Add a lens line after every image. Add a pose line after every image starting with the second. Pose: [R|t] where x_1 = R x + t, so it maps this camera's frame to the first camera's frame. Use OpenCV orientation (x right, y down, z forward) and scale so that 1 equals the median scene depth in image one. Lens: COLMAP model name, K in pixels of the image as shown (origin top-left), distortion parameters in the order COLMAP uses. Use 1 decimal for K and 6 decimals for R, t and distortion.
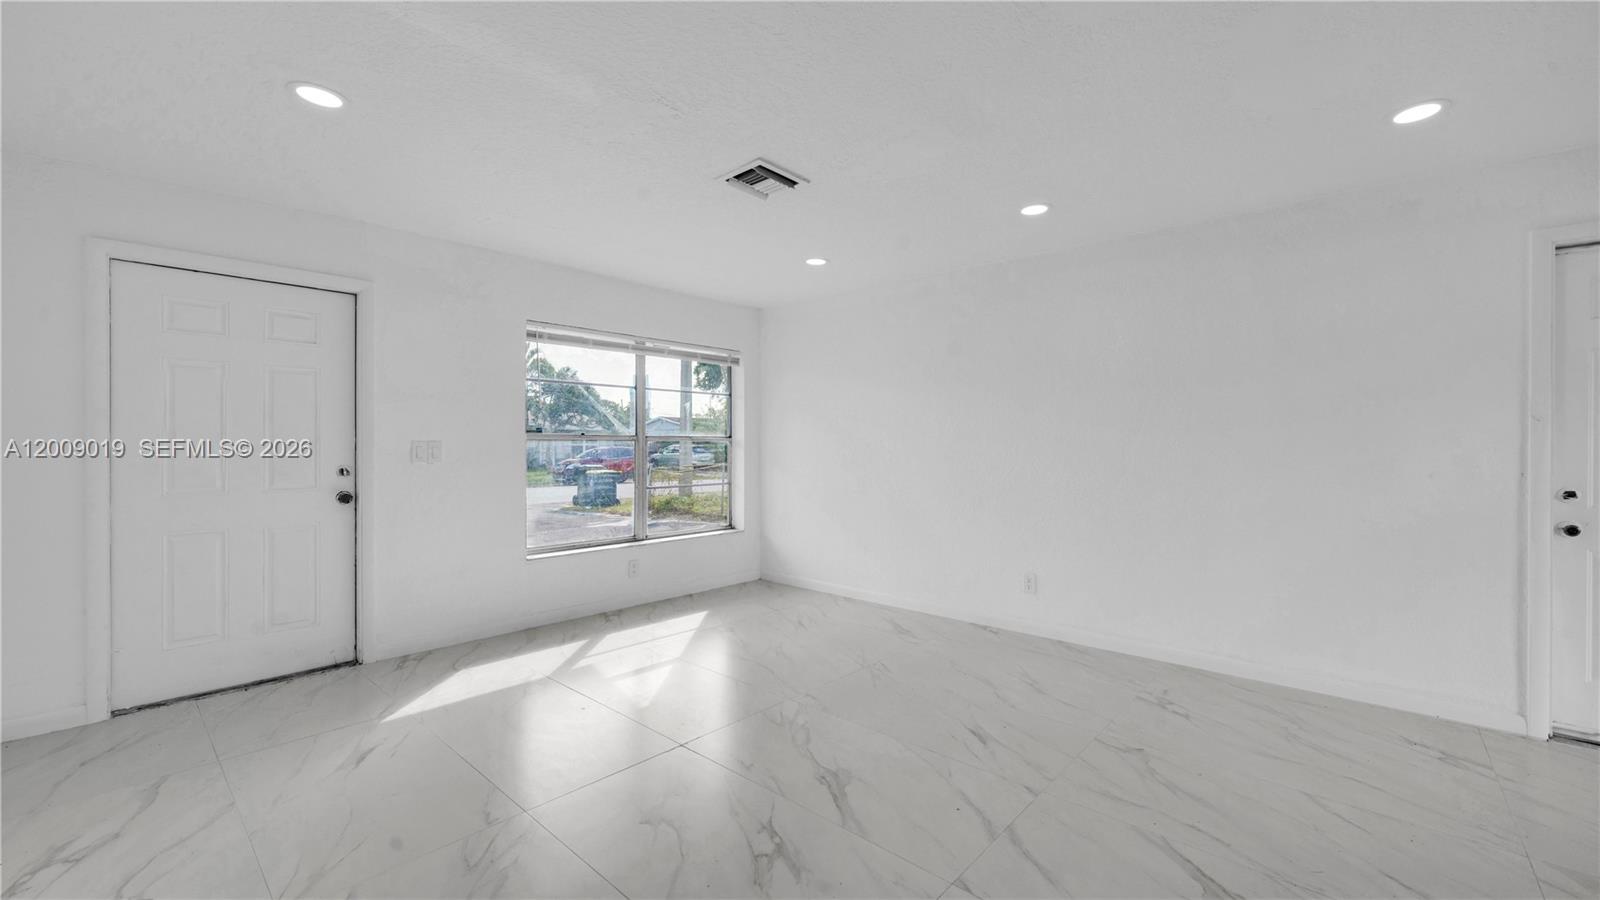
lens RADIAL K [[640.7, 0, 800.0], [0, 640.7, 450.0], [0, 0, 1]] dist [-0.010653, -0.000044]
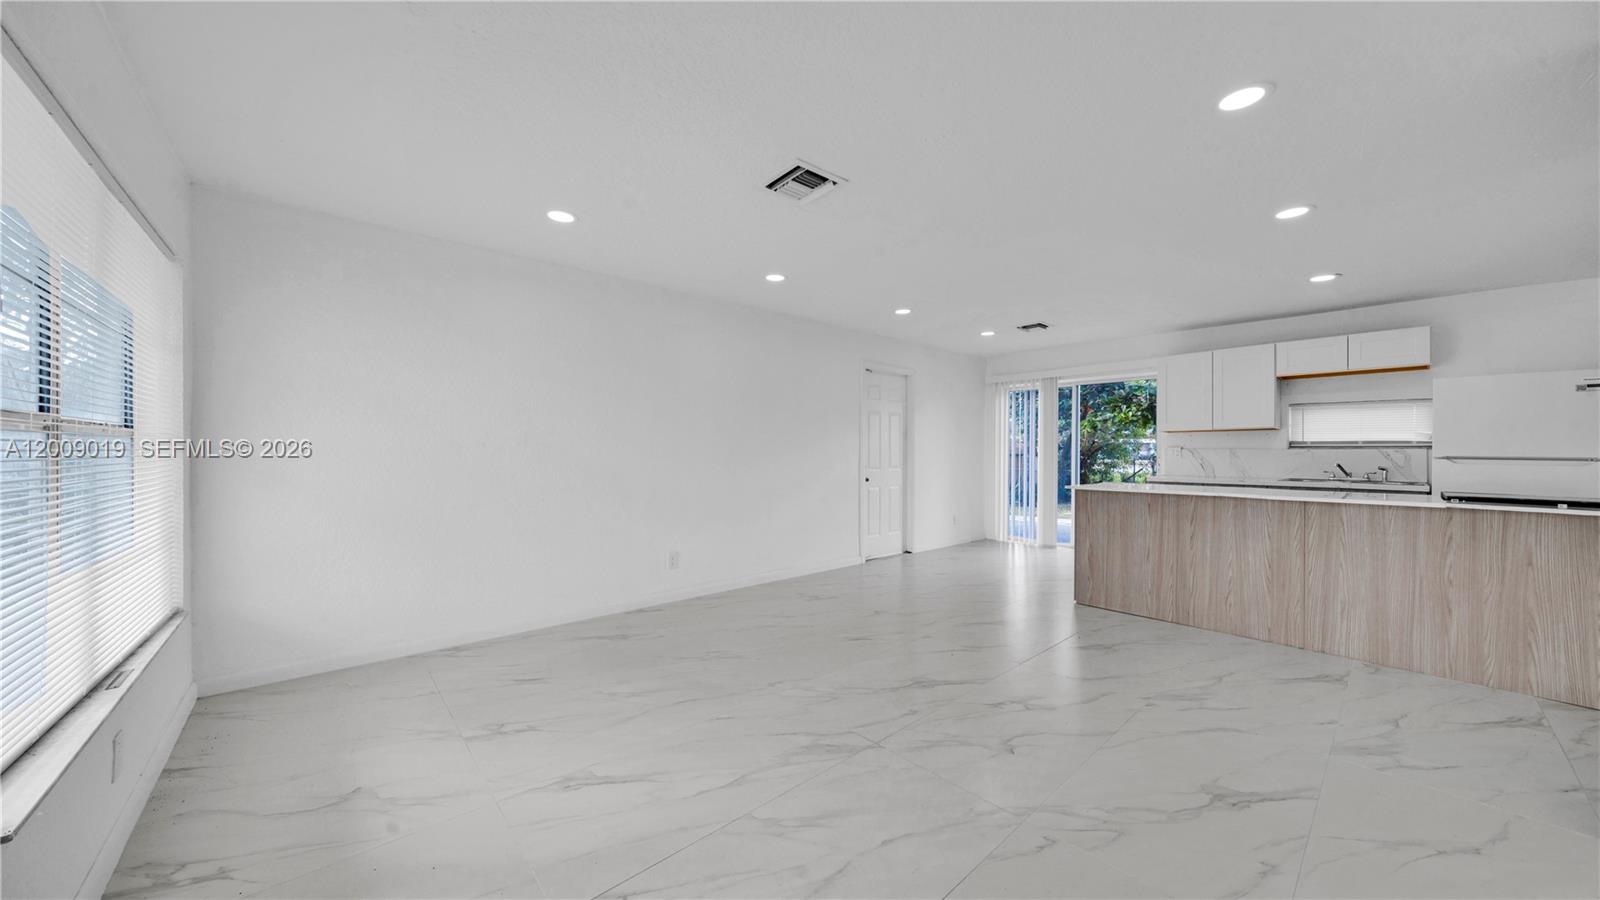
lens RADIAL K [[549.9, 0, 800.0], [0, 549.9, 450.0], [0, 0, 1]] dist [-0.006448, -0.000098]
pose [[0.092808, -0.003630, 0.995677, -1.143276], [0.011261, 0.999933, 0.002595, -0.006387], [-0.995620, 0.010972, 0.092843, 1.121375]]
